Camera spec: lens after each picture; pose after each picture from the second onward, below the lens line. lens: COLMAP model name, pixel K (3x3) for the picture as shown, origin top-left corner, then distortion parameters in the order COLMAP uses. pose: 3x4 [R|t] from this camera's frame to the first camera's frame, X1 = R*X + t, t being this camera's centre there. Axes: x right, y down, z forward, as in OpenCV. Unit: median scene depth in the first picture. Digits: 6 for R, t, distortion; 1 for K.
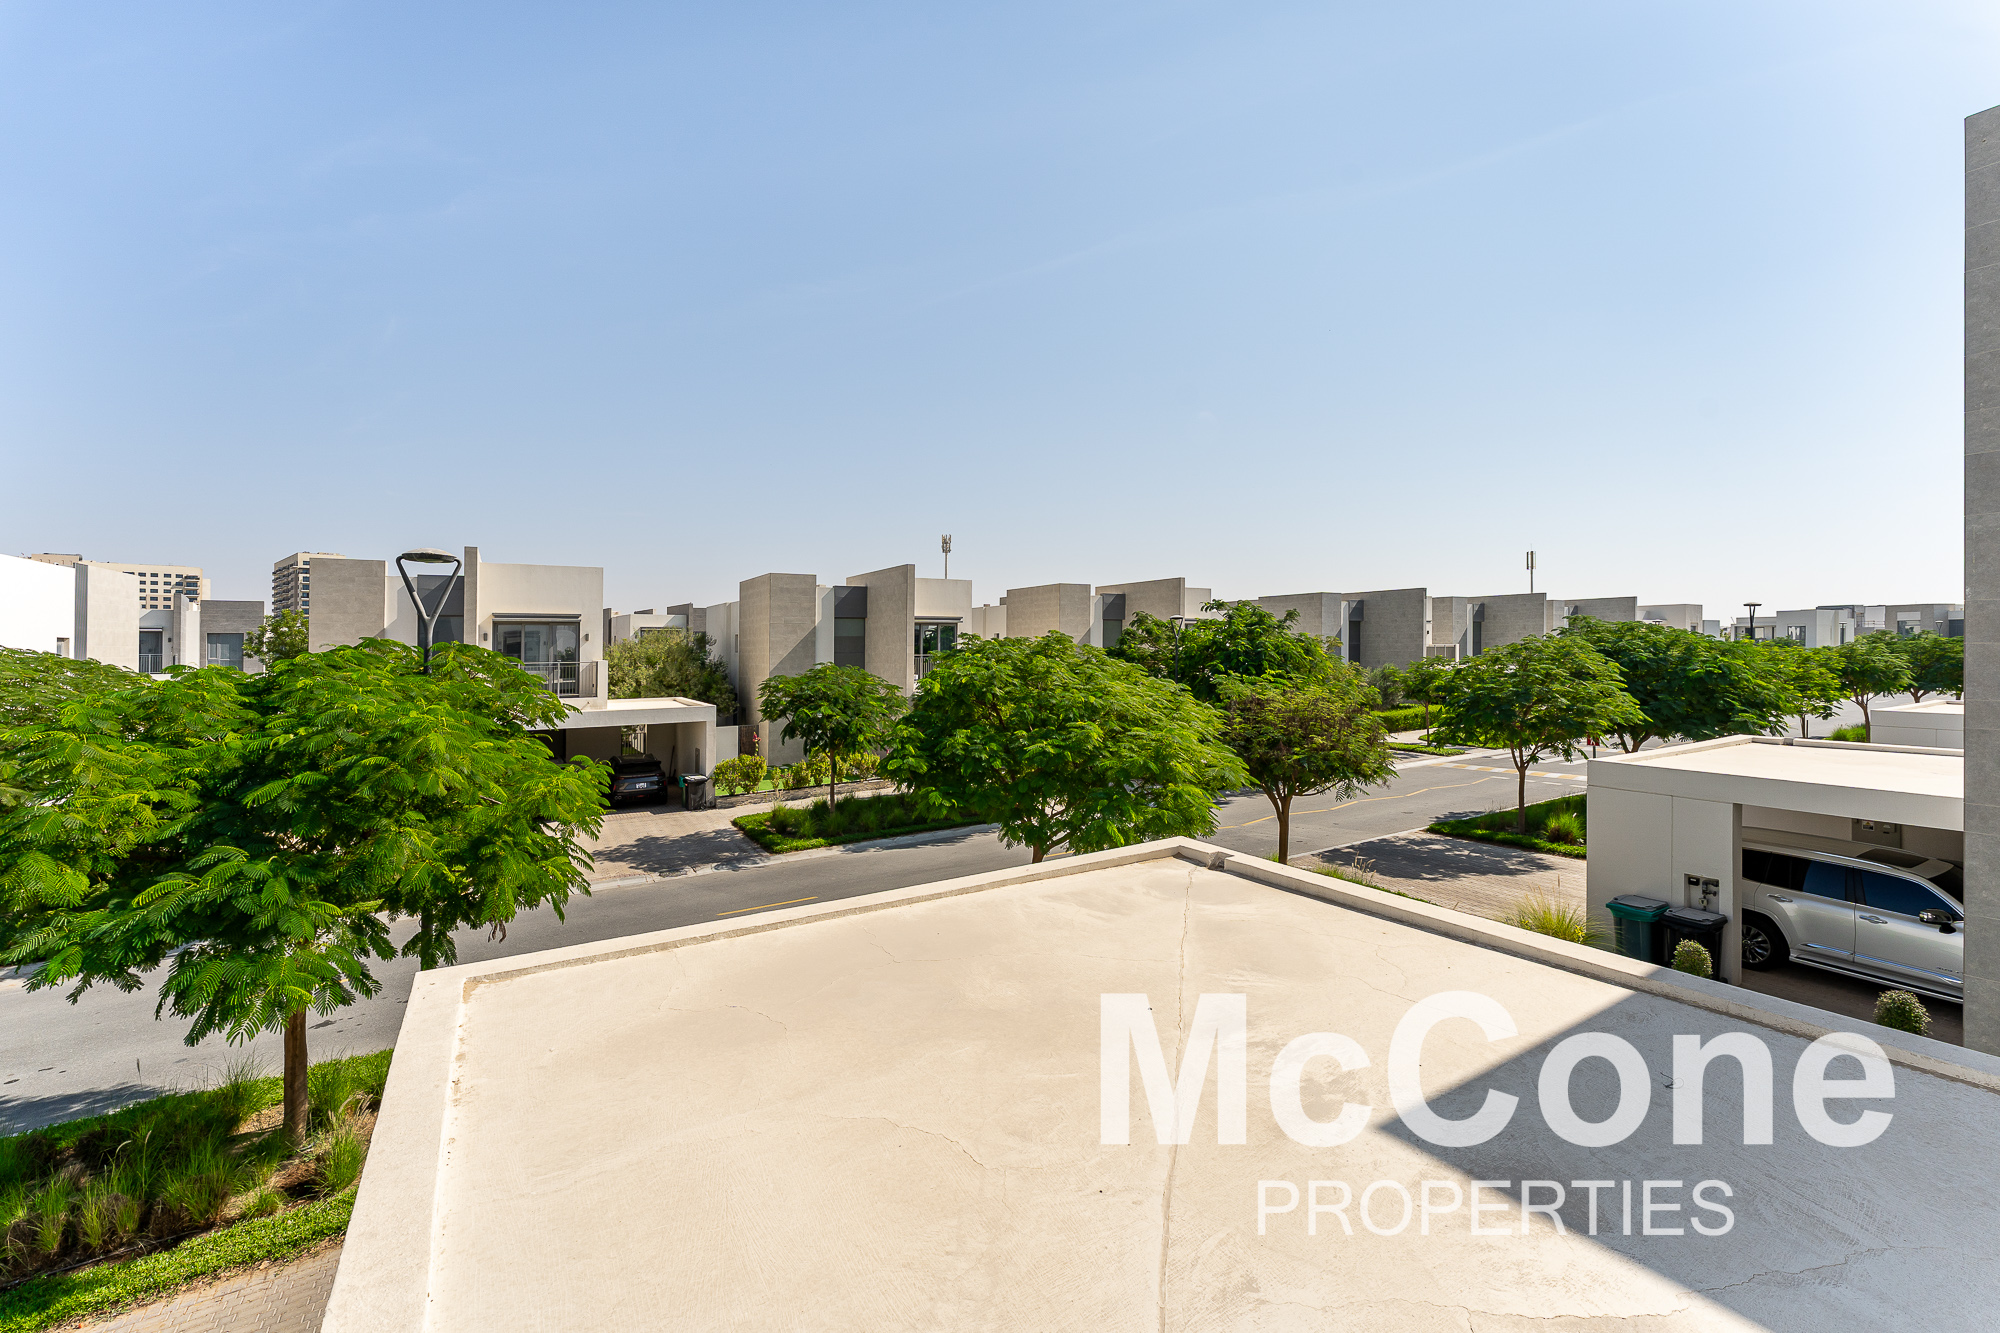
lens RADIAL K [[805.3, 0, 997.5], [0, 805.3, 650.0], [0, 0, 1]] dist [0.000787, -0.000801]
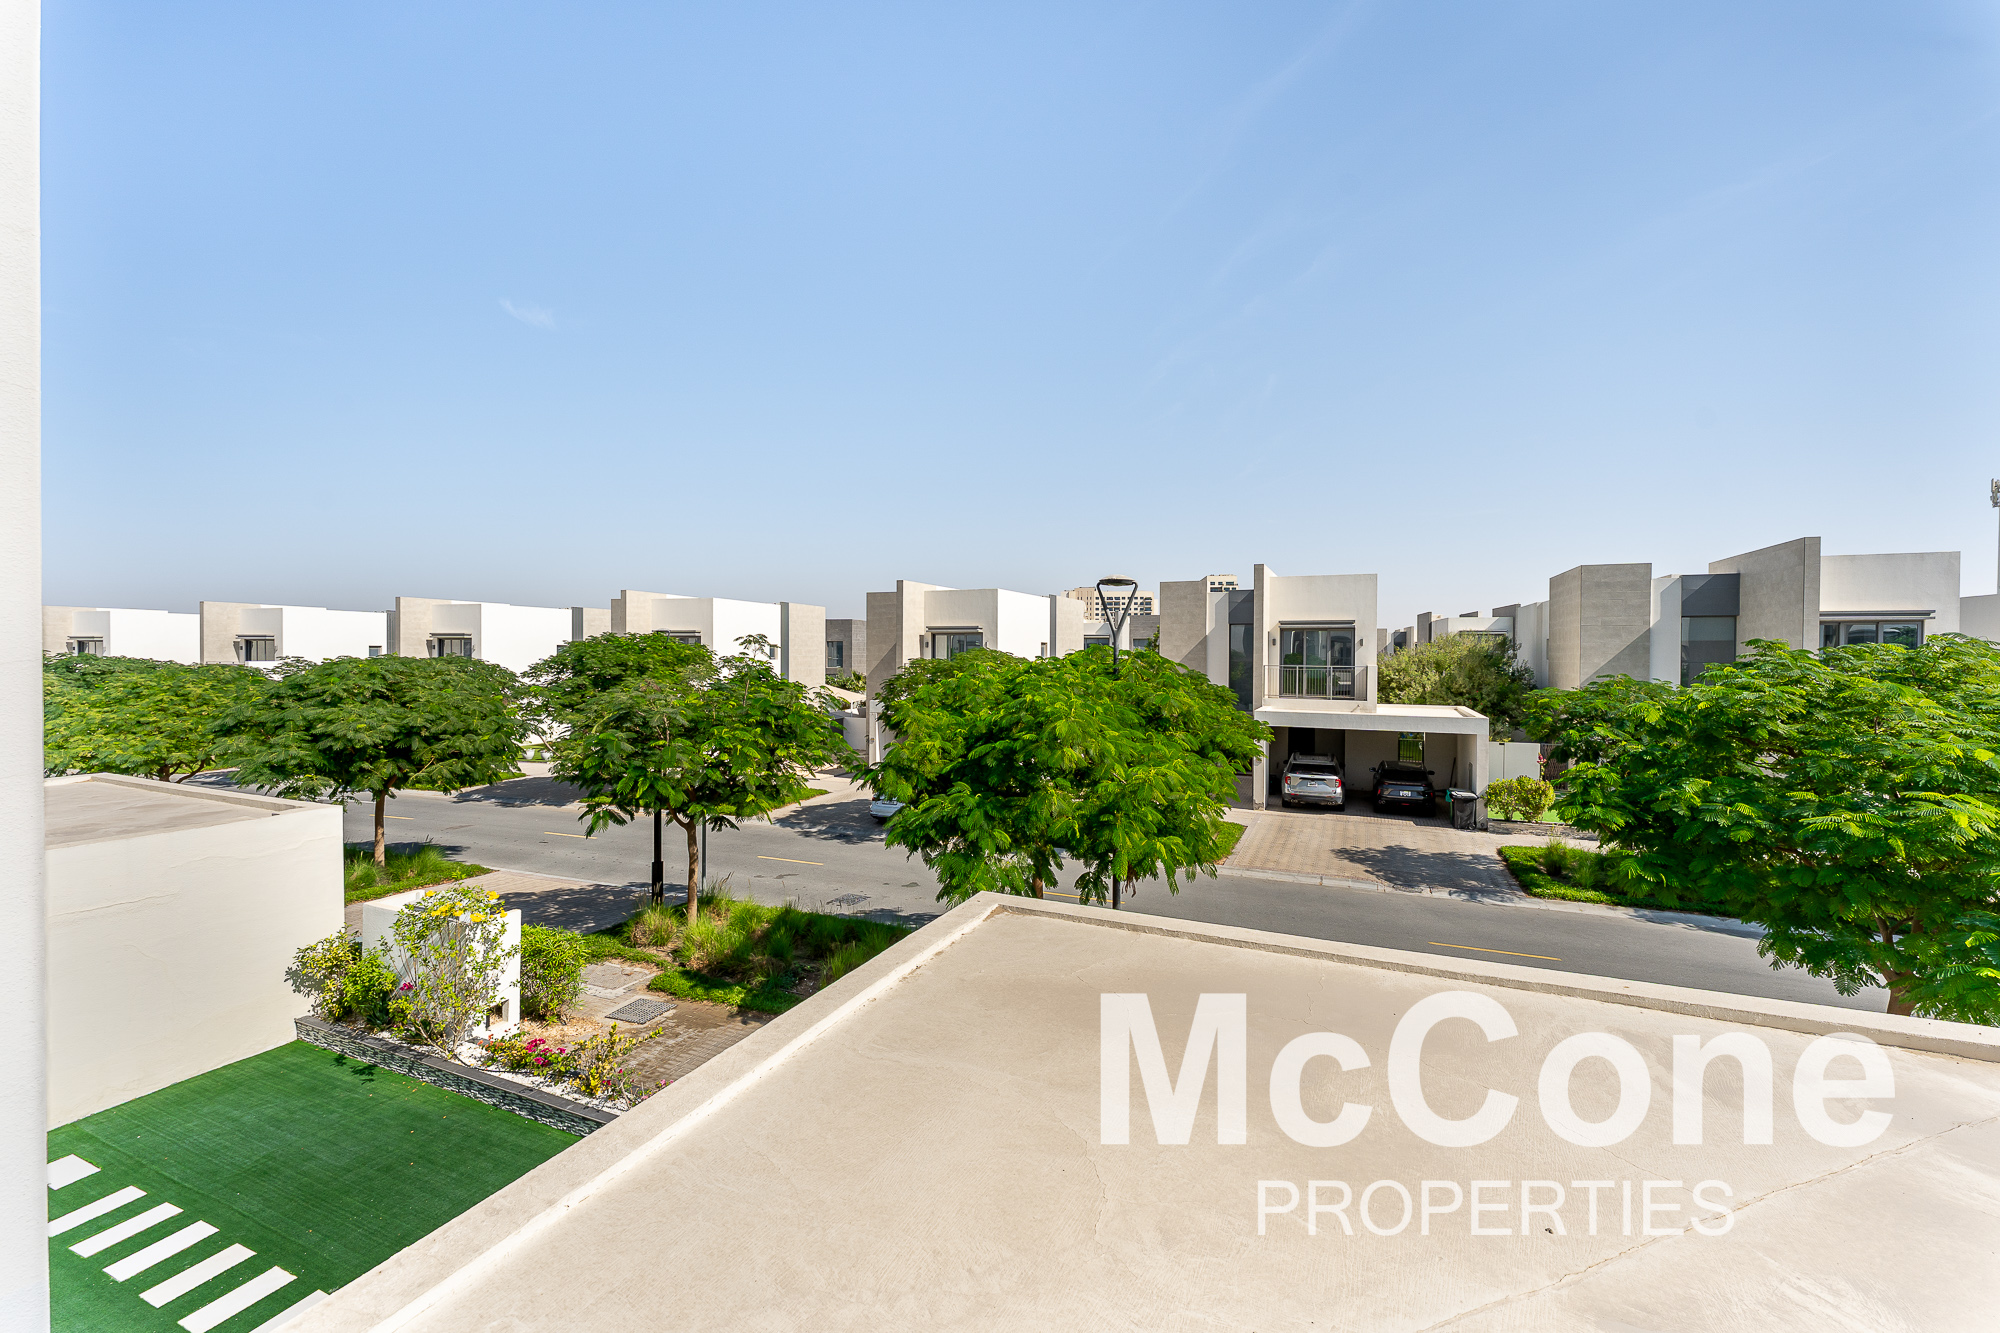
lens RADIAL K [[805.3, 0, 1020.6], [0, 805.3, 666.4], [0, 0, 1]] dist [0.000787, -0.000801]
pose [[0.572867, 0.025748, -0.819244, 0.095773], [-0.012092, 0.999663, 0.022962, -0.003683], [0.819559, -0.003247, 0.572985, 0.057923]]
